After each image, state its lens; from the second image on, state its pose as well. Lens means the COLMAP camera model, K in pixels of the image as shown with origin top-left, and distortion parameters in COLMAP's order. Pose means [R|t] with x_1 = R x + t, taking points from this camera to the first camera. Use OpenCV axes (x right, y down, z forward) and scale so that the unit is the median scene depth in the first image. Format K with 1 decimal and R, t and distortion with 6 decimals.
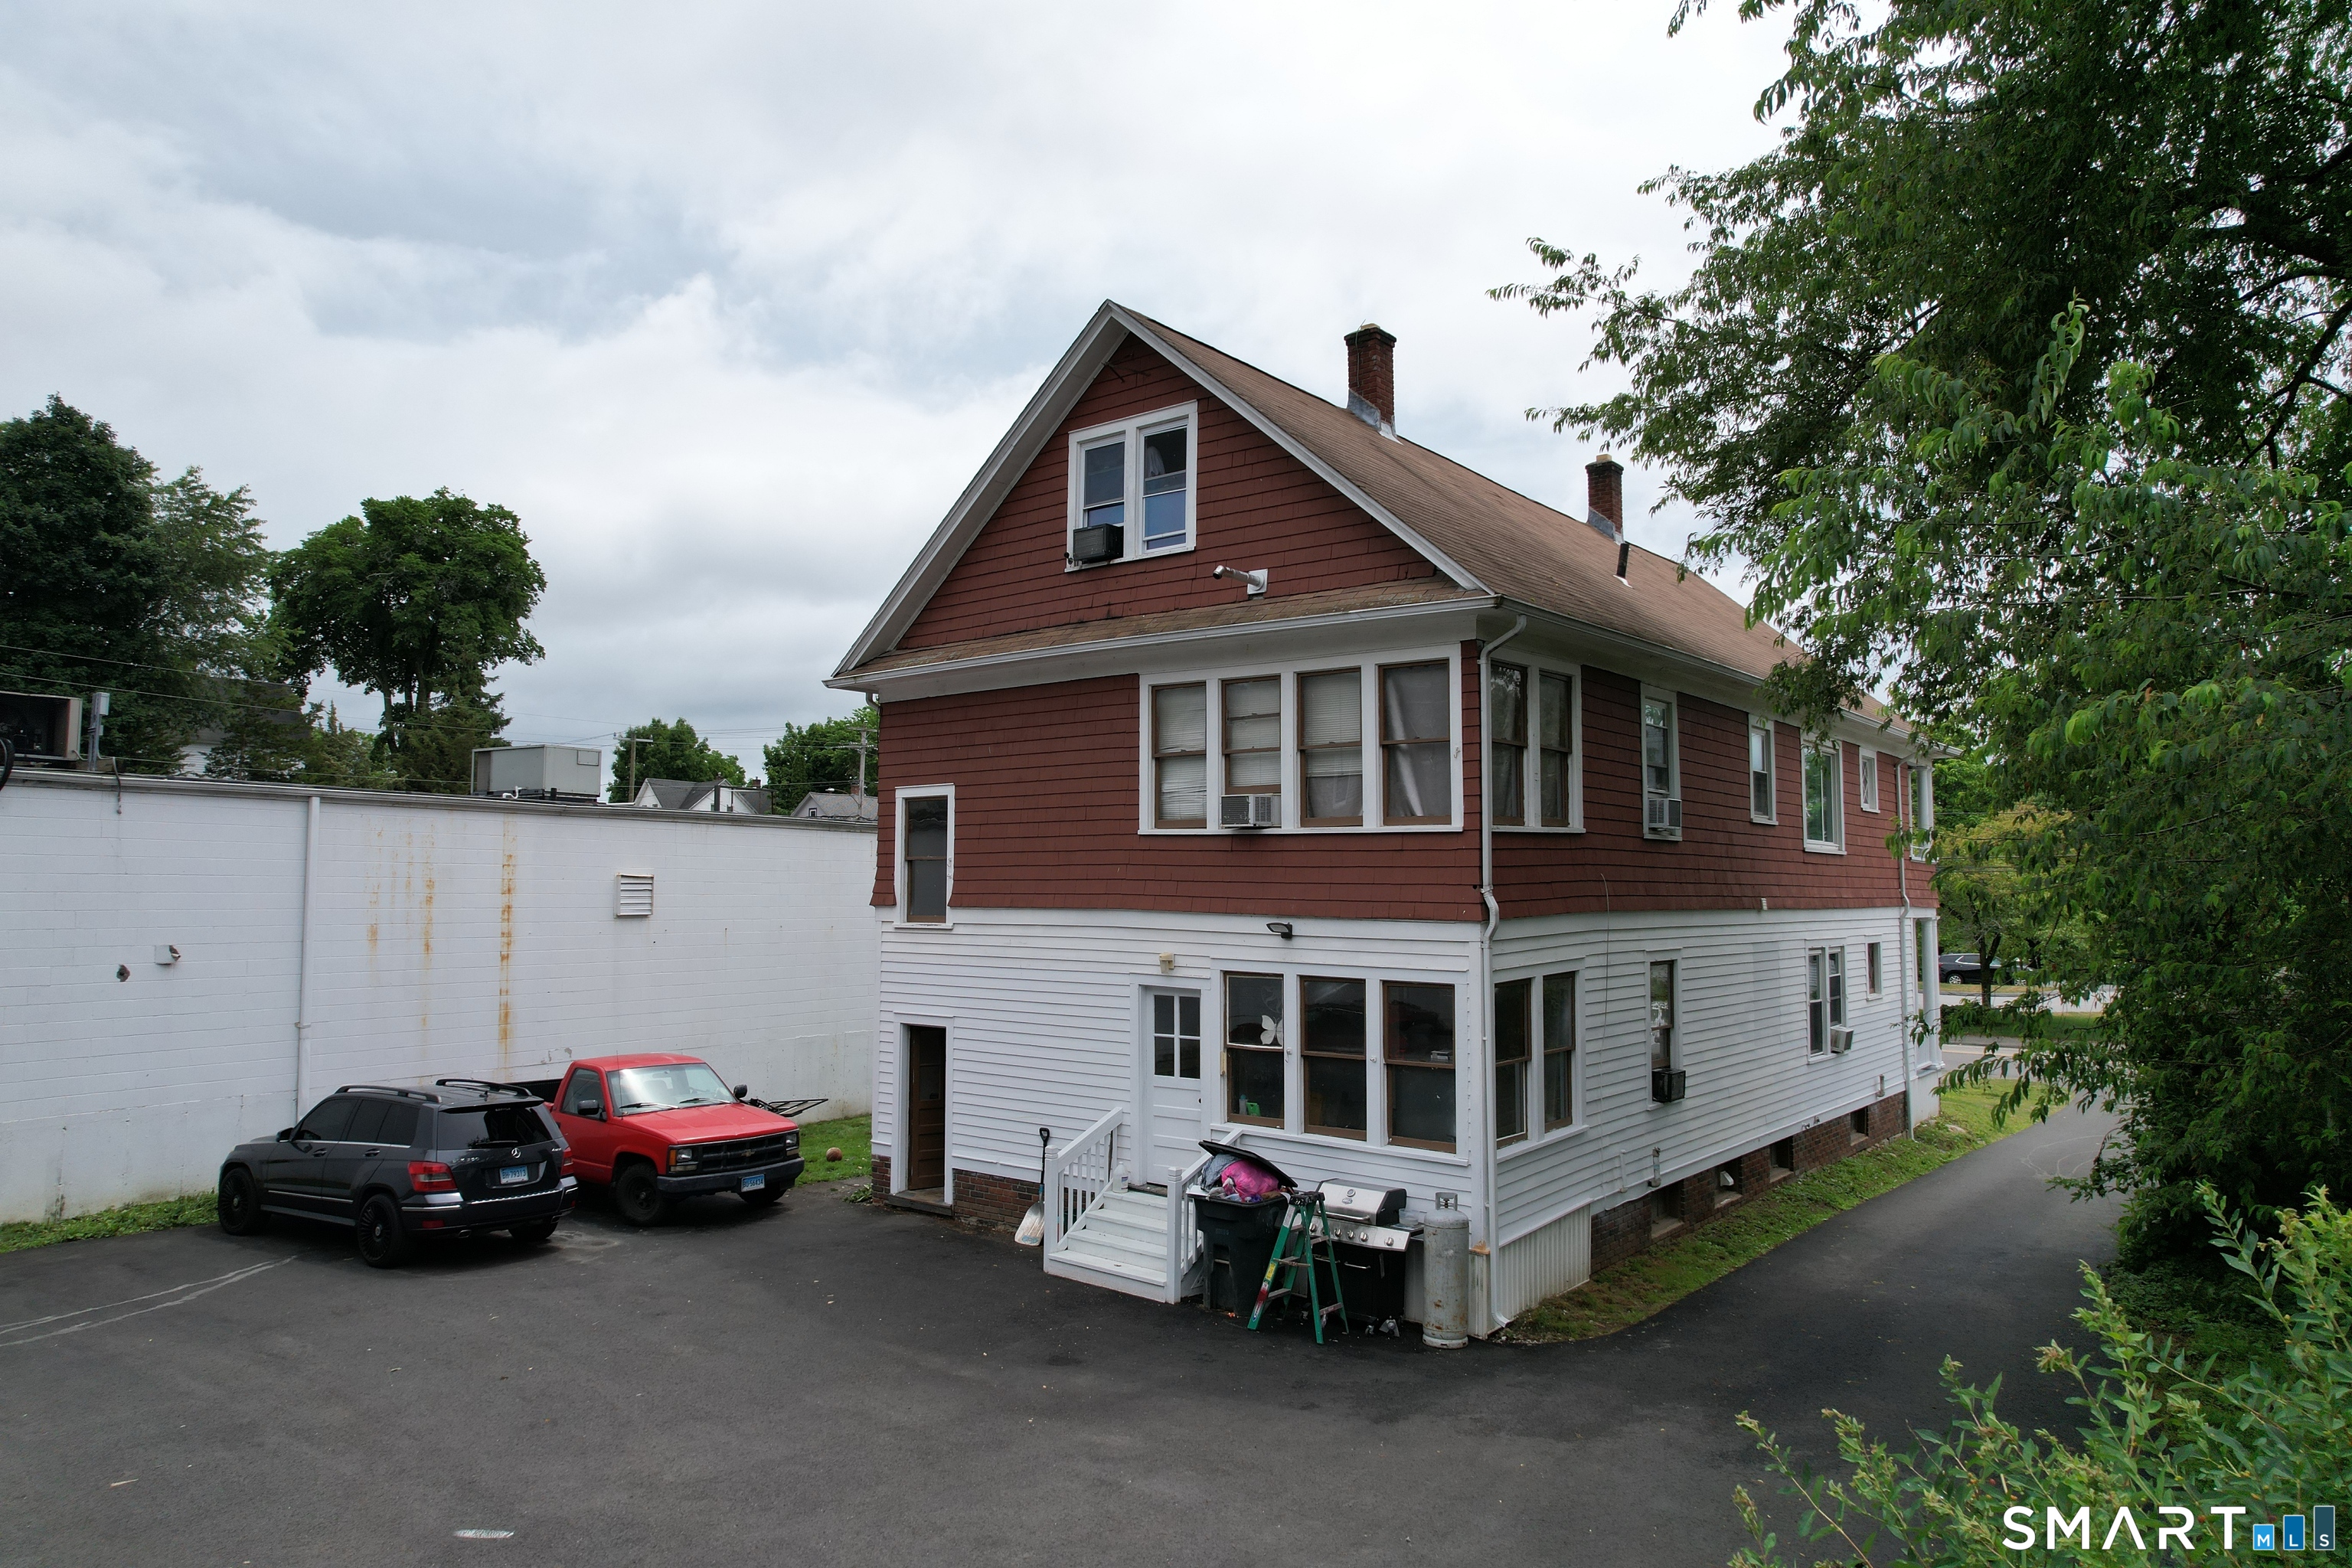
lens RADIAL K [[1509.6, 0, 1176.0], [0, 1509.6, 784.0], [0, 0, 1]] dist [-0.062980, 0.066541]
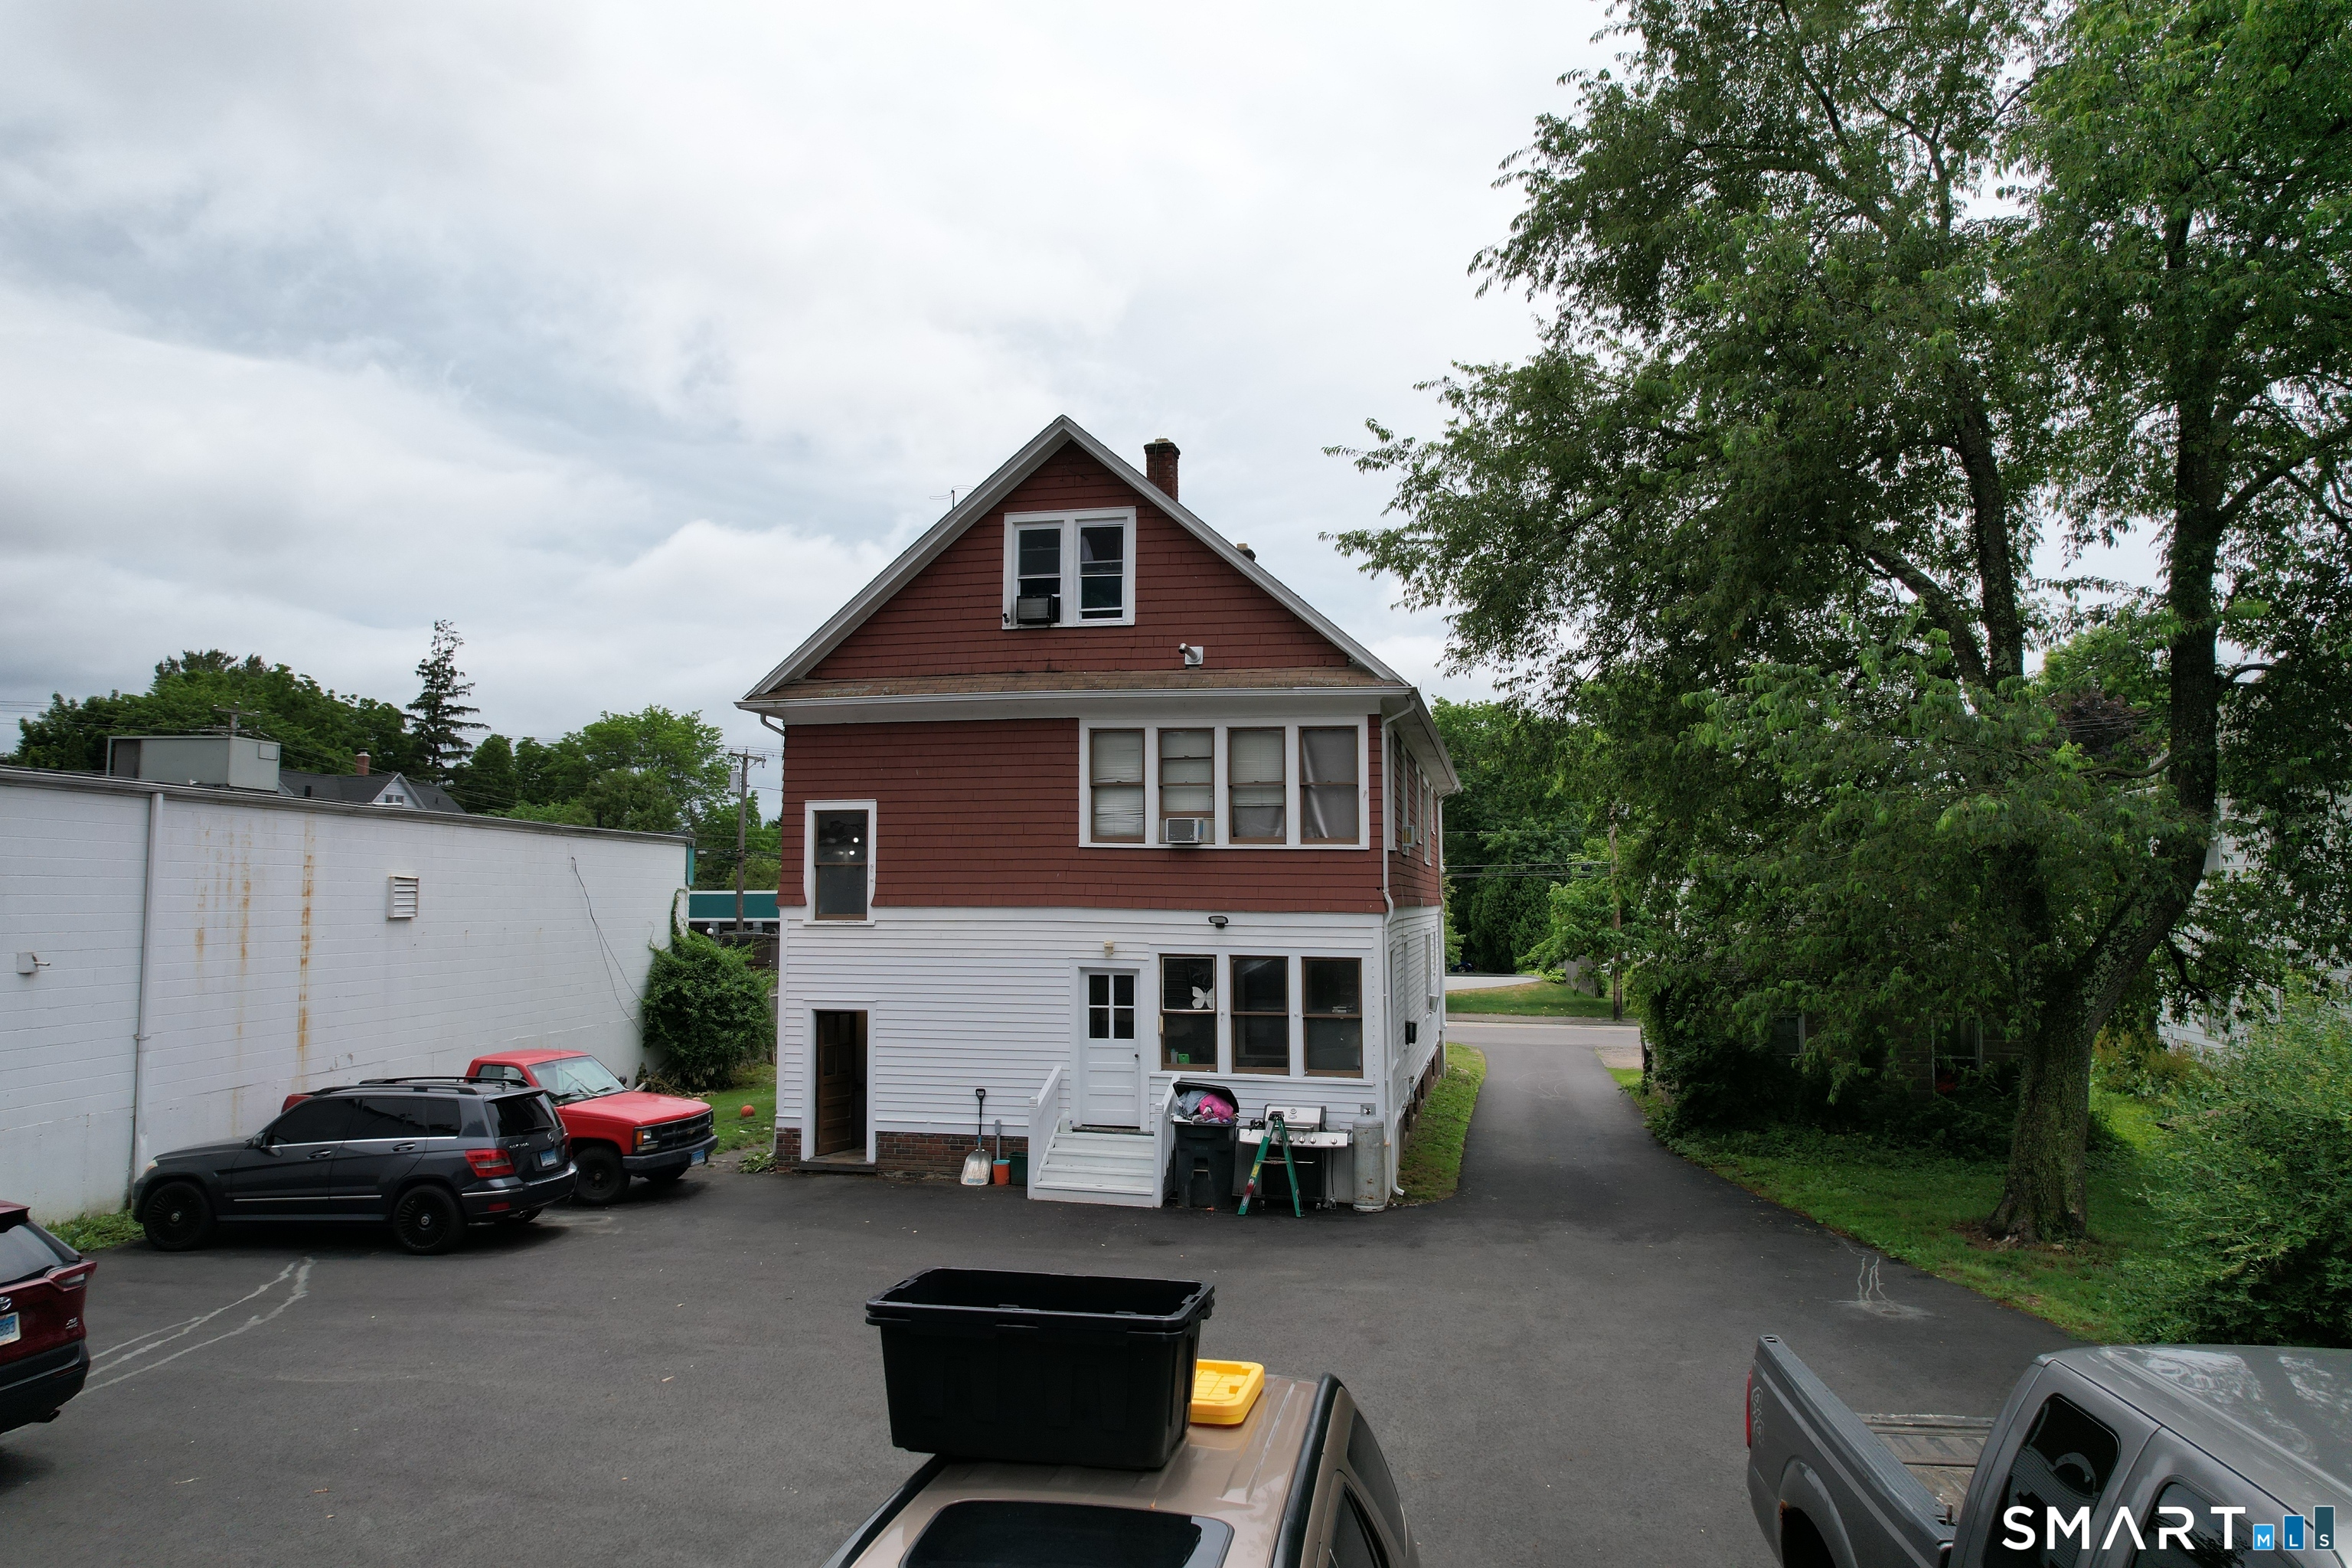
lens RADIAL K [[1509.6, 0, 1176.0], [0, 1509.6, 784.0], [0, 0, 1]] dist [-0.062980, 0.066541]
pose [[0.891240, 0.031947, 0.452406, -0.521003], [-0.030721, 0.999477, -0.010058, -0.008721], [-0.452491, -0.004934, 0.891755, -0.152504]]
